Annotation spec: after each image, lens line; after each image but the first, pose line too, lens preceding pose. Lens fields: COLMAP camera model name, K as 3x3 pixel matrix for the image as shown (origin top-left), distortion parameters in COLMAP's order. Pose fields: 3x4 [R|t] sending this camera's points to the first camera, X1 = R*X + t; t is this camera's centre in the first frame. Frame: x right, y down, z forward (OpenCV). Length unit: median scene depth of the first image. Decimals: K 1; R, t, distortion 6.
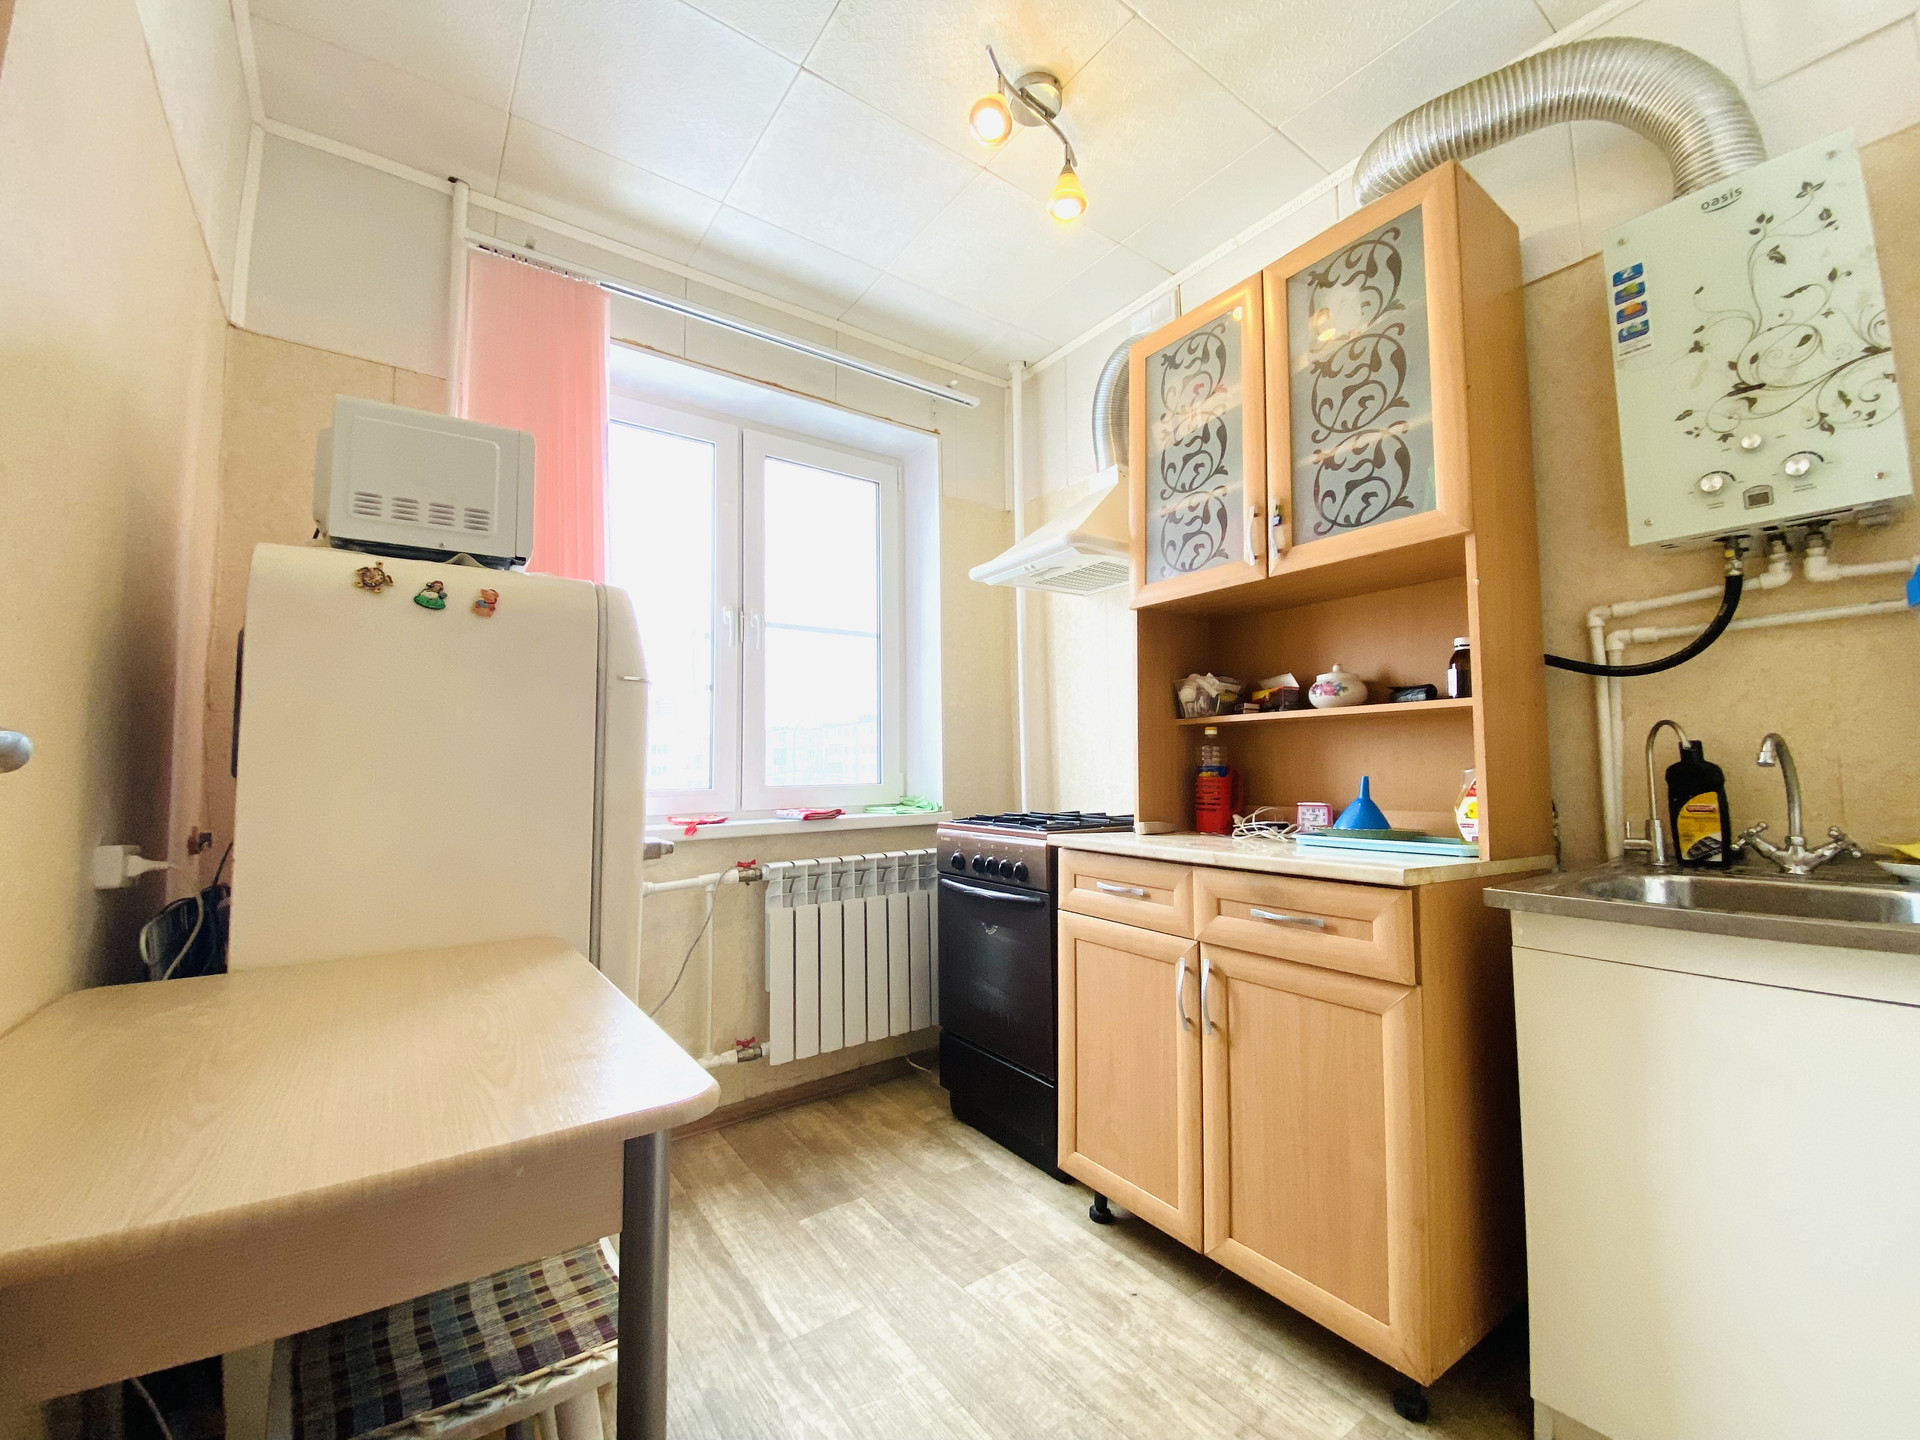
lens RADIAL K [[777.2, 0, 958.9], [0, 777.2, 720.2], [0, 0, 1]] dist [-0.000249, -0.000009]
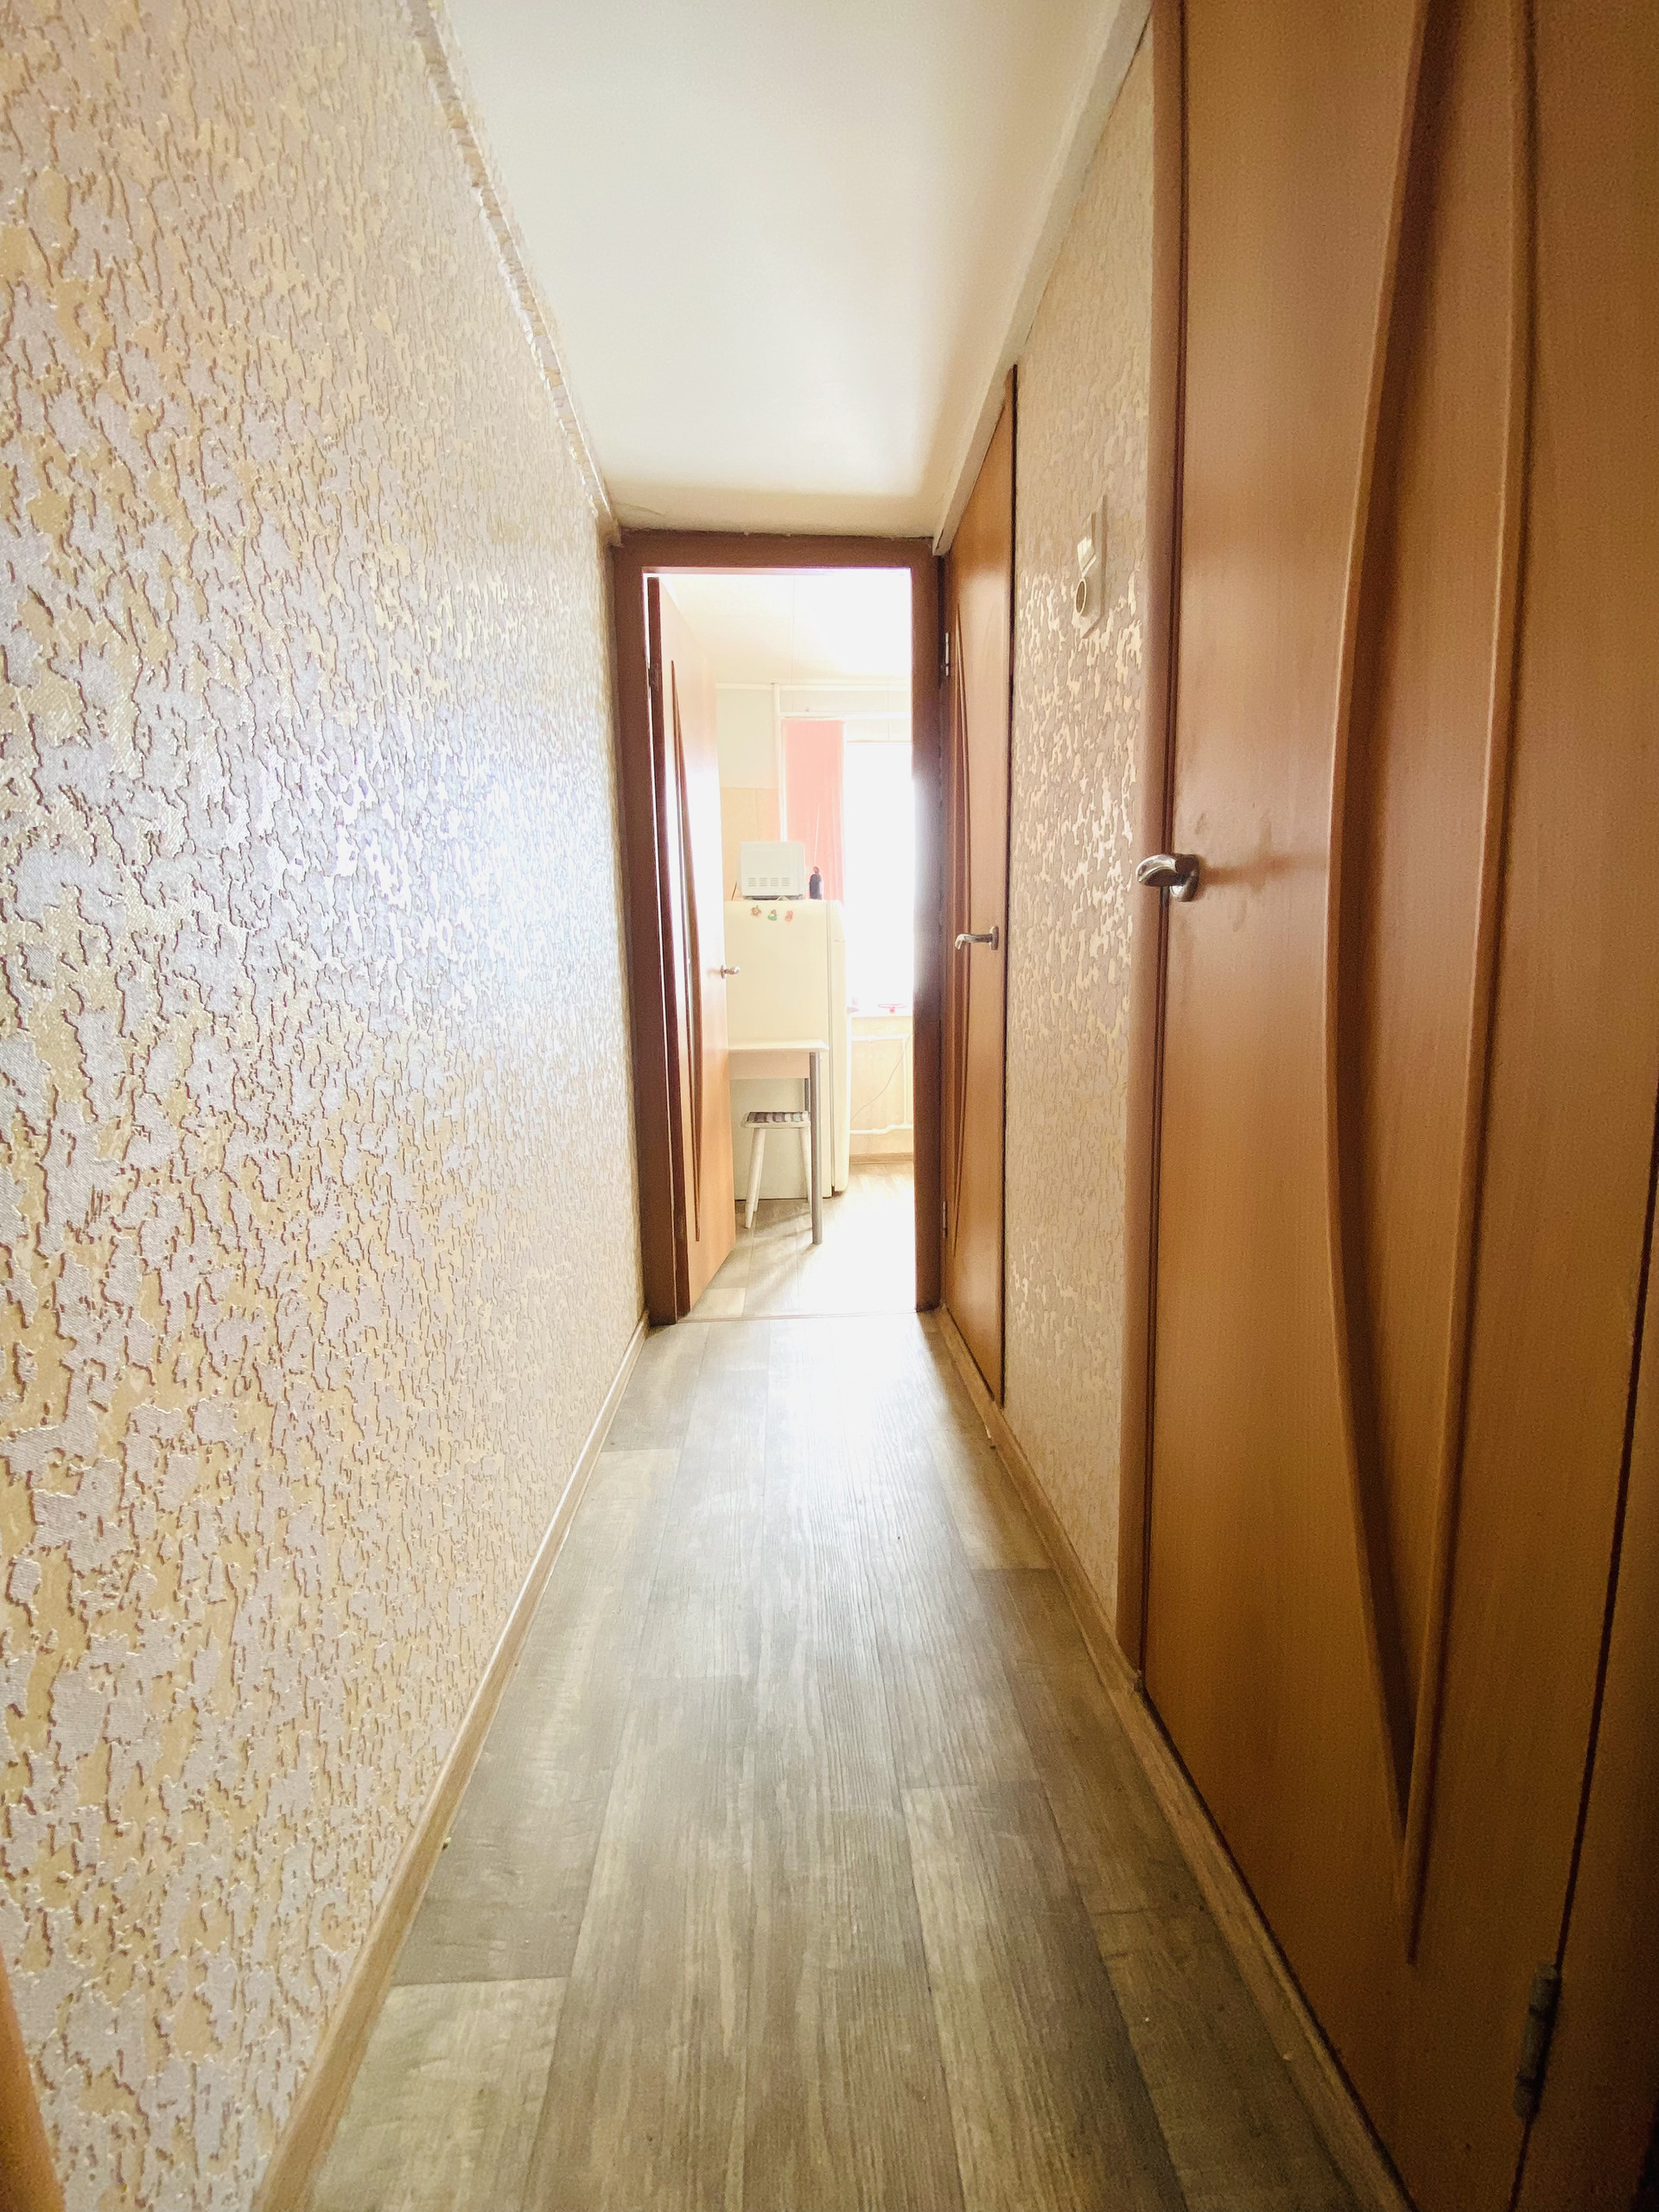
lens RADIAL K [[895.4, 0, 831.6], [0, 895.4, 1106.9], [0, 0, 1]] dist [-0.000249, -0.000009]
pose [[0.848163, 0.060869, -0.526226, 1.158060], [0.043686, 0.981956, 0.183995, -0.062650], [0.527930, -0.179047, 0.830200, -1.576354]]
